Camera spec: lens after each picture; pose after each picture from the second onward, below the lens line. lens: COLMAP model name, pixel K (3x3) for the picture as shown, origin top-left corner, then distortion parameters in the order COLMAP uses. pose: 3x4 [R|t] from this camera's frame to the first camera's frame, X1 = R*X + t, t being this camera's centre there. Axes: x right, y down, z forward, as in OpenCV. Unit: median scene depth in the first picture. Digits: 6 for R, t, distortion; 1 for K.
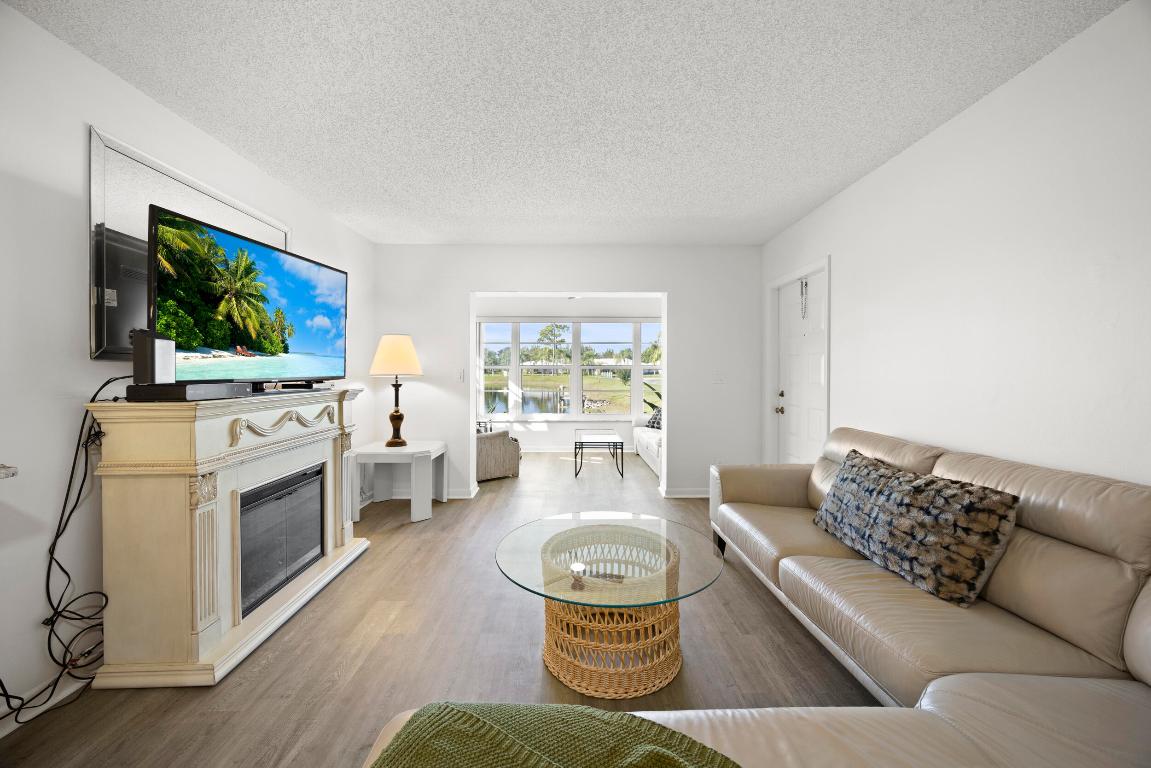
lens RADIAL K [[441.0, 0, 576.9], [0, 441.0, 367.8], [0, 0, 1]] dist [-0.001664, 0.000164]
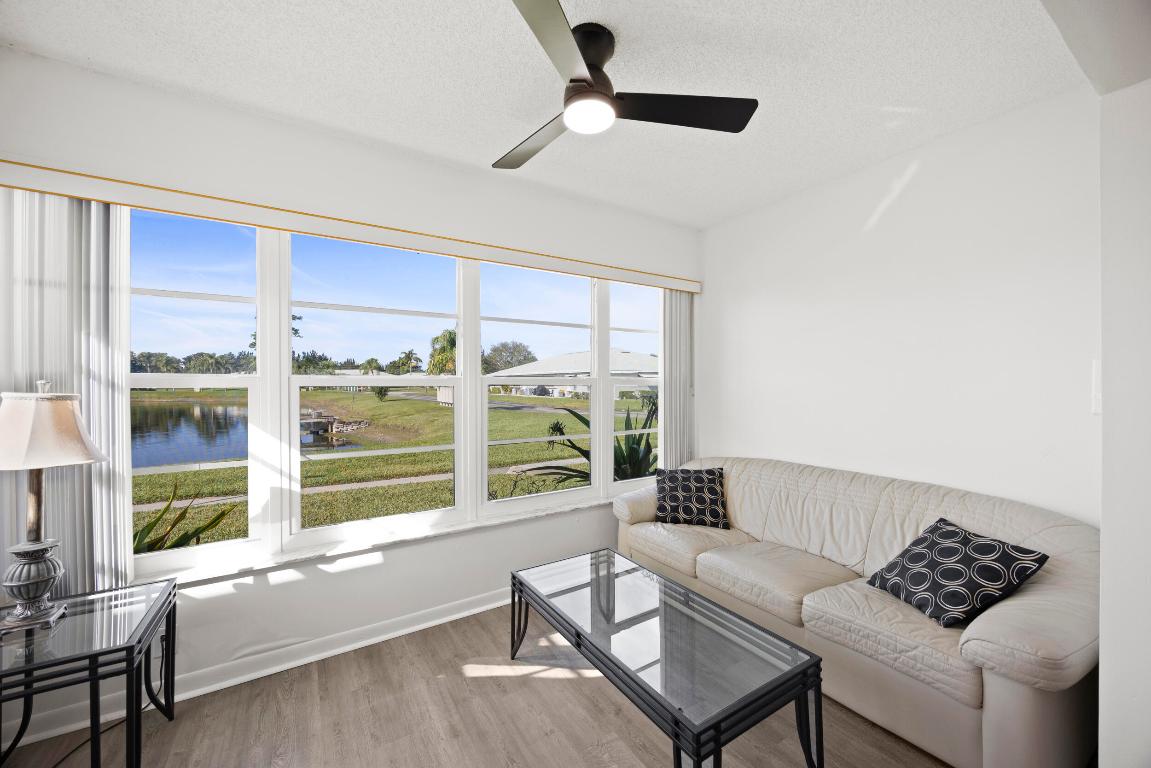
lens RADIAL K [[441.0, 0, 579.9], [0, 441.0, 384.6], [0, 0, 1]] dist [-0.001664, 0.000164]
pose [[0.849999, -0.007993, 0.526723, -0.311957], [0.002555, 0.999936, 0.011050, -0.005384], [-0.526777, -0.008046, 0.849965, 1.626178]]
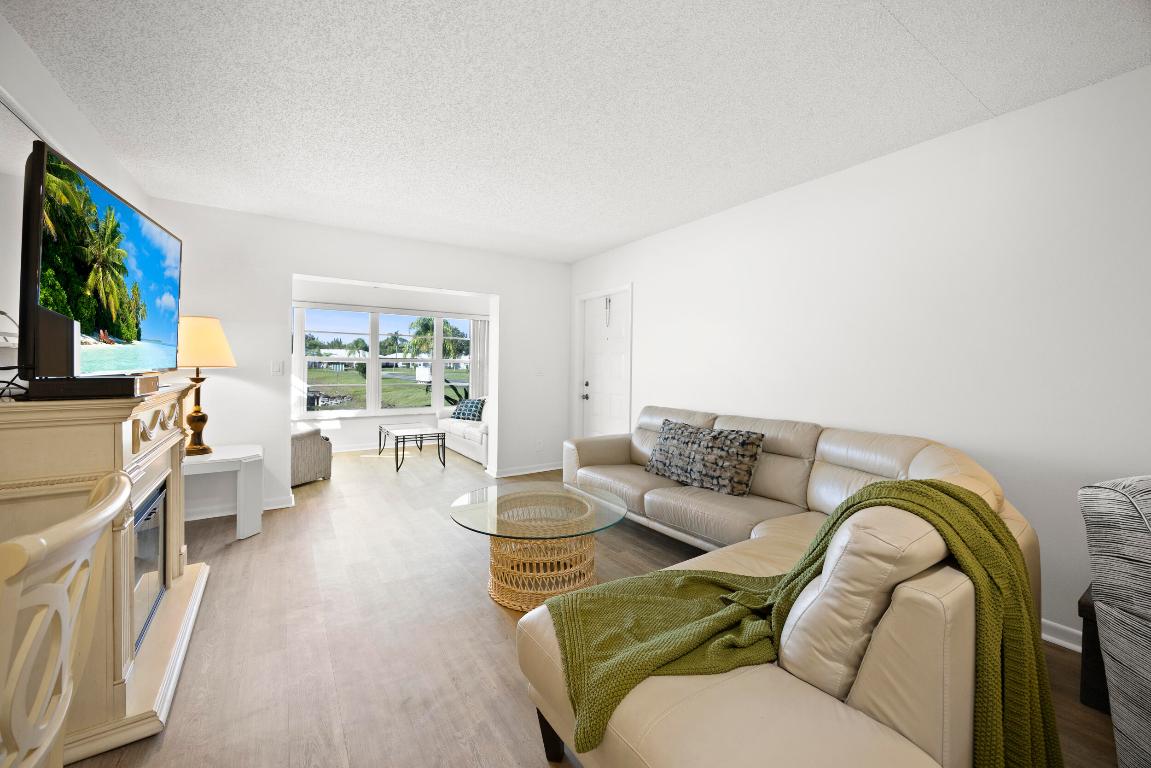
lens RADIAL K [[441.0, 0, 573.4], [0, 441.0, 366.0], [0, 0, 1]] dist [-0.001664, 0.000164]
pose [[0.843865, 0.007394, 0.536505, -0.384931], [-0.013196, 0.999889, 0.006976, -0.001407], [-0.536394, -0.012966, 0.843868, -0.083917]]
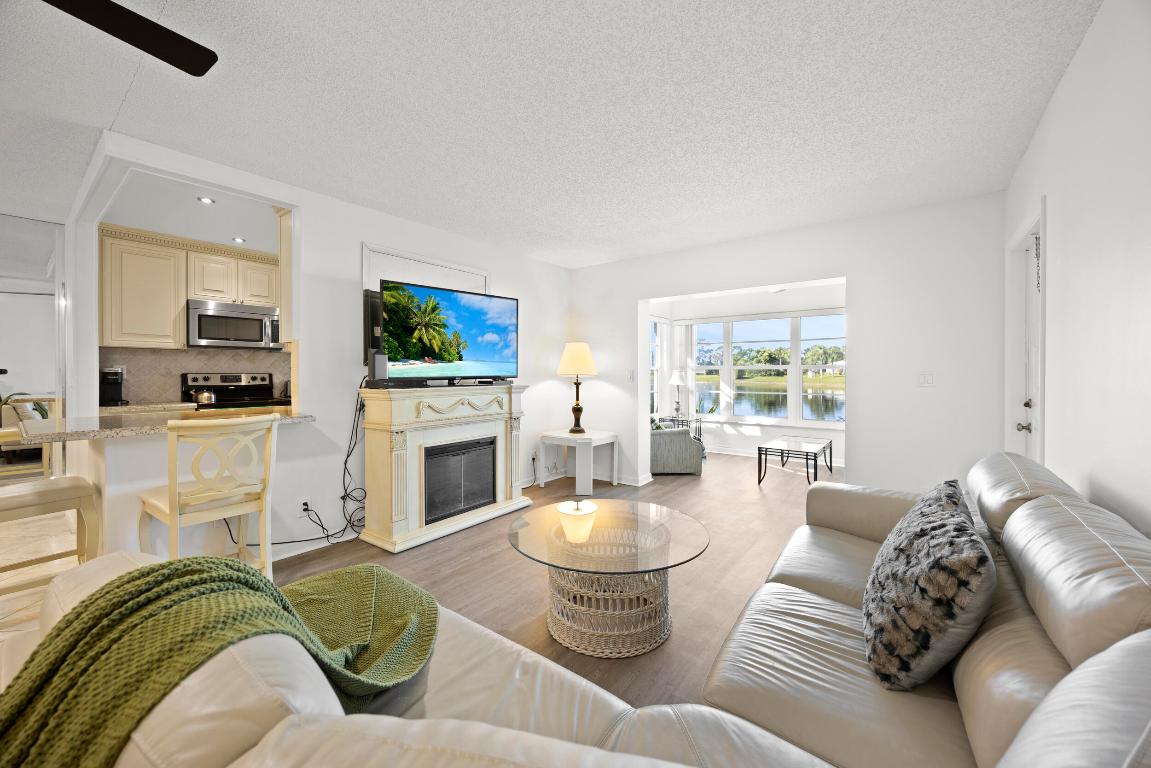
lens RADIAL K [[436.5, 0, 576.6], [0, 436.5, 377.0], [0, 0, 1]] dist [-0.001083, -0.000622]
pose [[0.788411, 0.002653, -0.615143, 0.500919], [0.008650, 0.999844, 0.015399, 0.003273], [0.615087, -0.017462, 0.788266, 0.060521]]
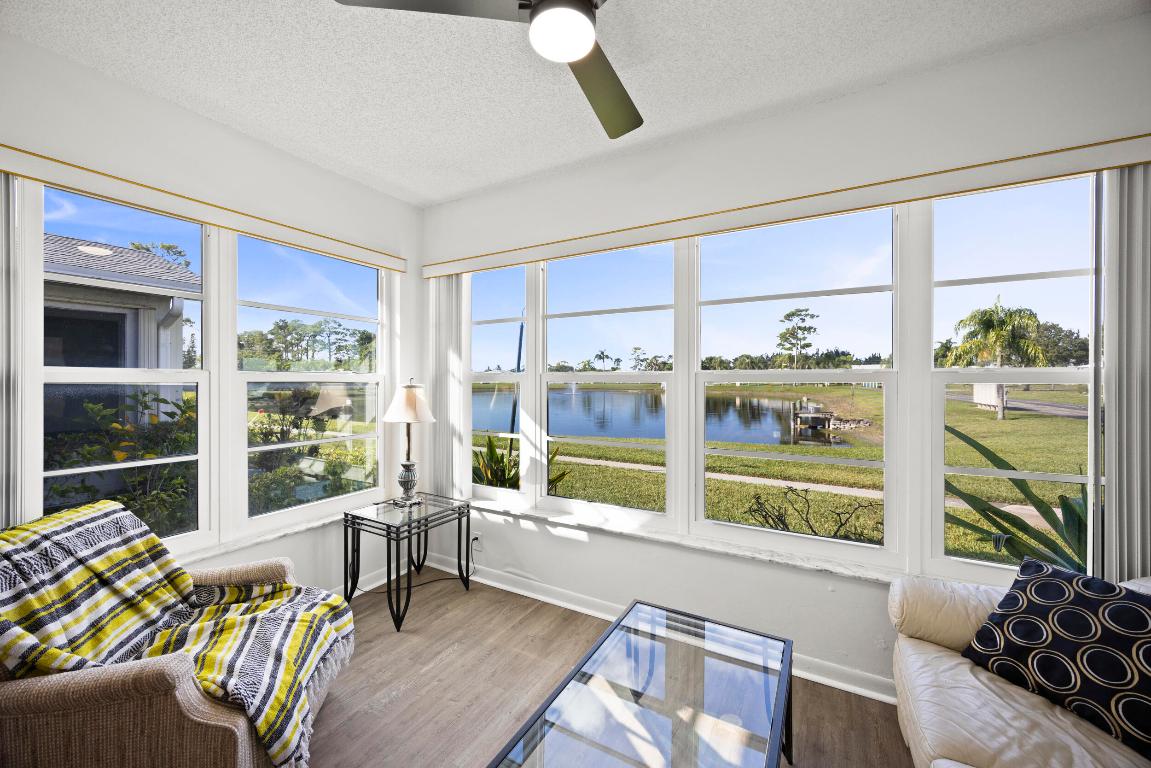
lens RADIAL K [[436.5, 0, 574.5], [0, 436.5, 382.2], [0, 0, 1]] dist [-0.001083, -0.000622]
pose [[0.862357, -0.000689, -0.506300, 0.240072], [0.006402, 0.999934, 0.009545, -0.002946], [0.506260, -0.011472, 0.862304, 1.735711]]
